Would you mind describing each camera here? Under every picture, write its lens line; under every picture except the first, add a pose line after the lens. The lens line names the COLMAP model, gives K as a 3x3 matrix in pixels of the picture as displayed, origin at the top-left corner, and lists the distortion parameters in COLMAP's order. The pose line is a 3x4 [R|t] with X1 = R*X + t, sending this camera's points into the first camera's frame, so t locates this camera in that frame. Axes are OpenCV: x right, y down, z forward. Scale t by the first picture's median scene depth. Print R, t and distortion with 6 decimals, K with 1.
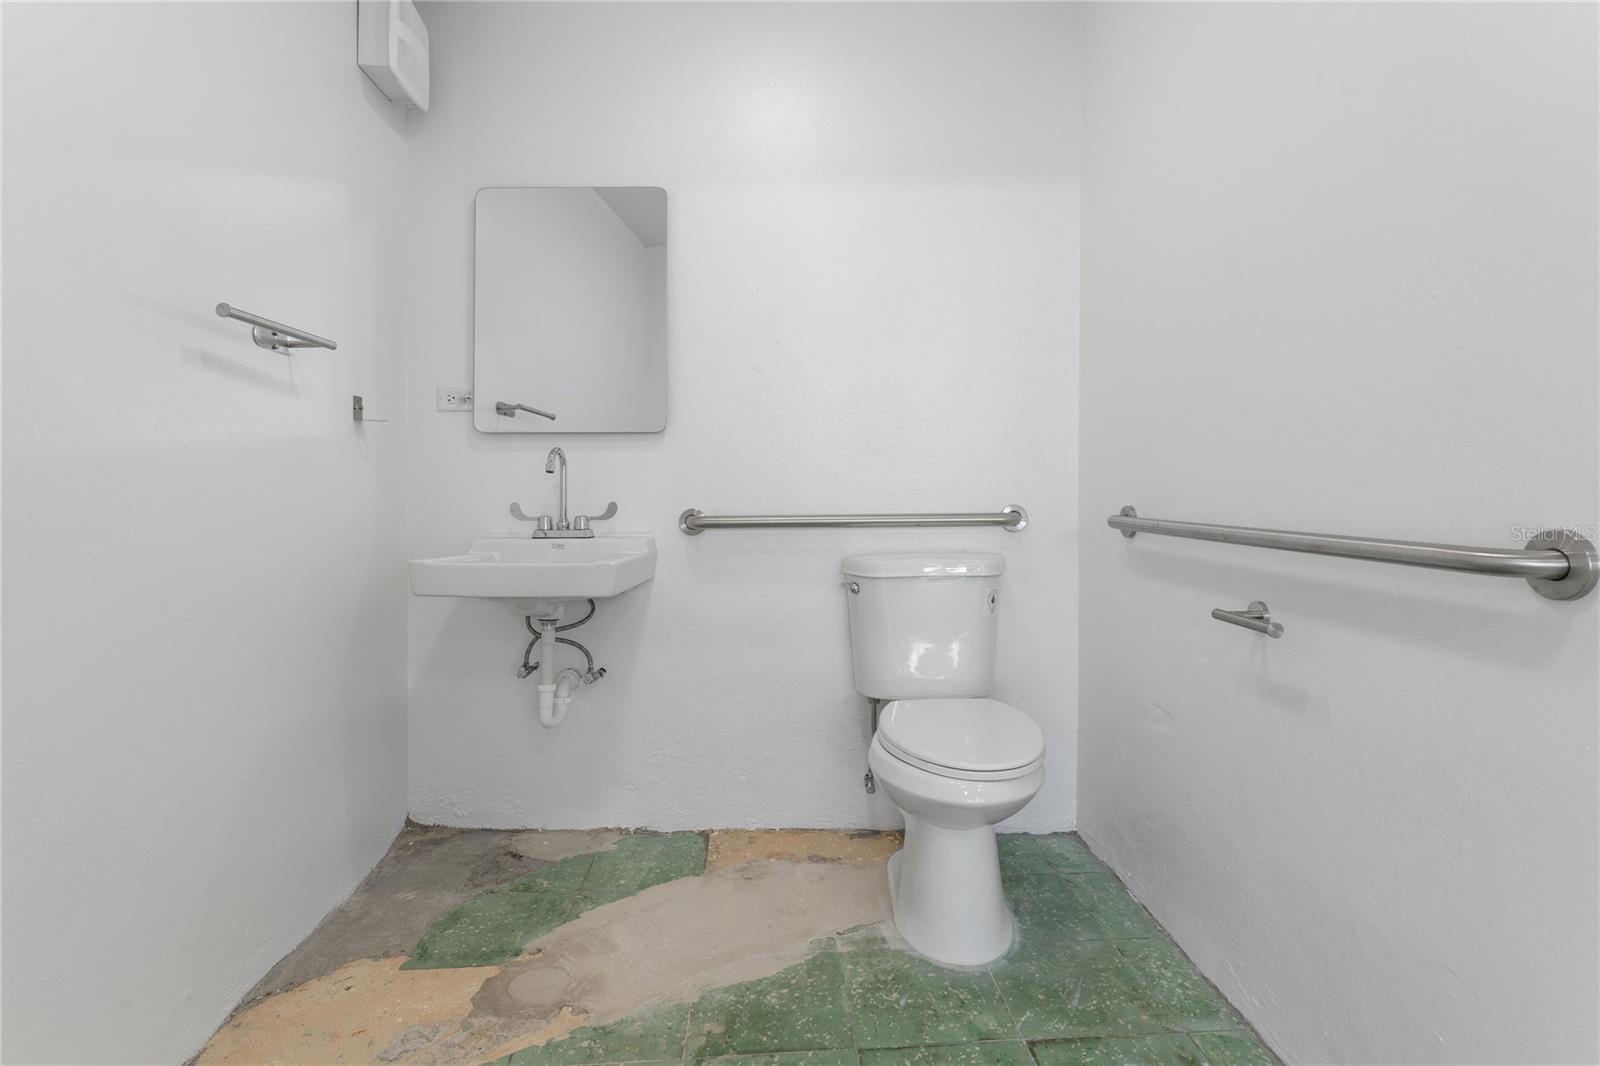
lens RADIAL K [[772.0, 0, 783.9], [0, 772.0, 514.1], [0, 0, 1]] dist [-0.000331, -0.000211]
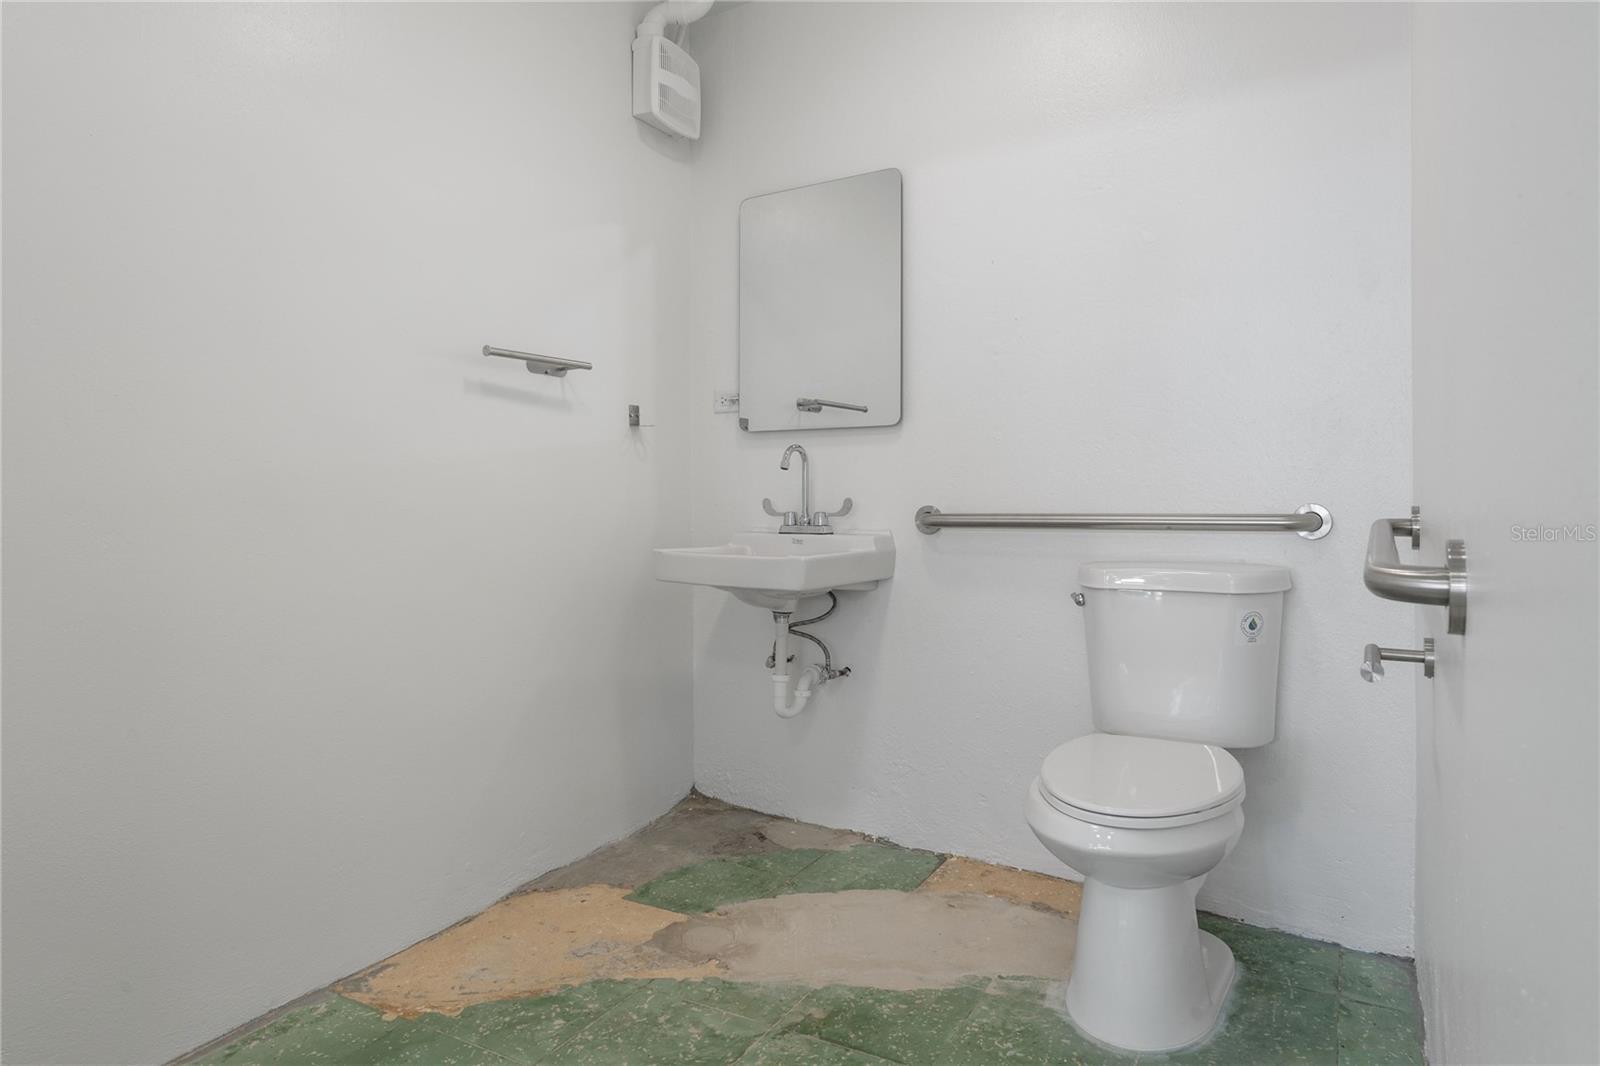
lens RADIAL K [[955.5, 0, 832.3], [0, 955.5, 518.6], [0, 0, 1]] dist [0.001556, -0.000150]
pose [[0.847240, 0.014685, -0.531007, 0.424504], [-0.011031, 0.999889, 0.010052, -0.001686], [0.531095, -0.002659, 0.847308, -0.043764]]
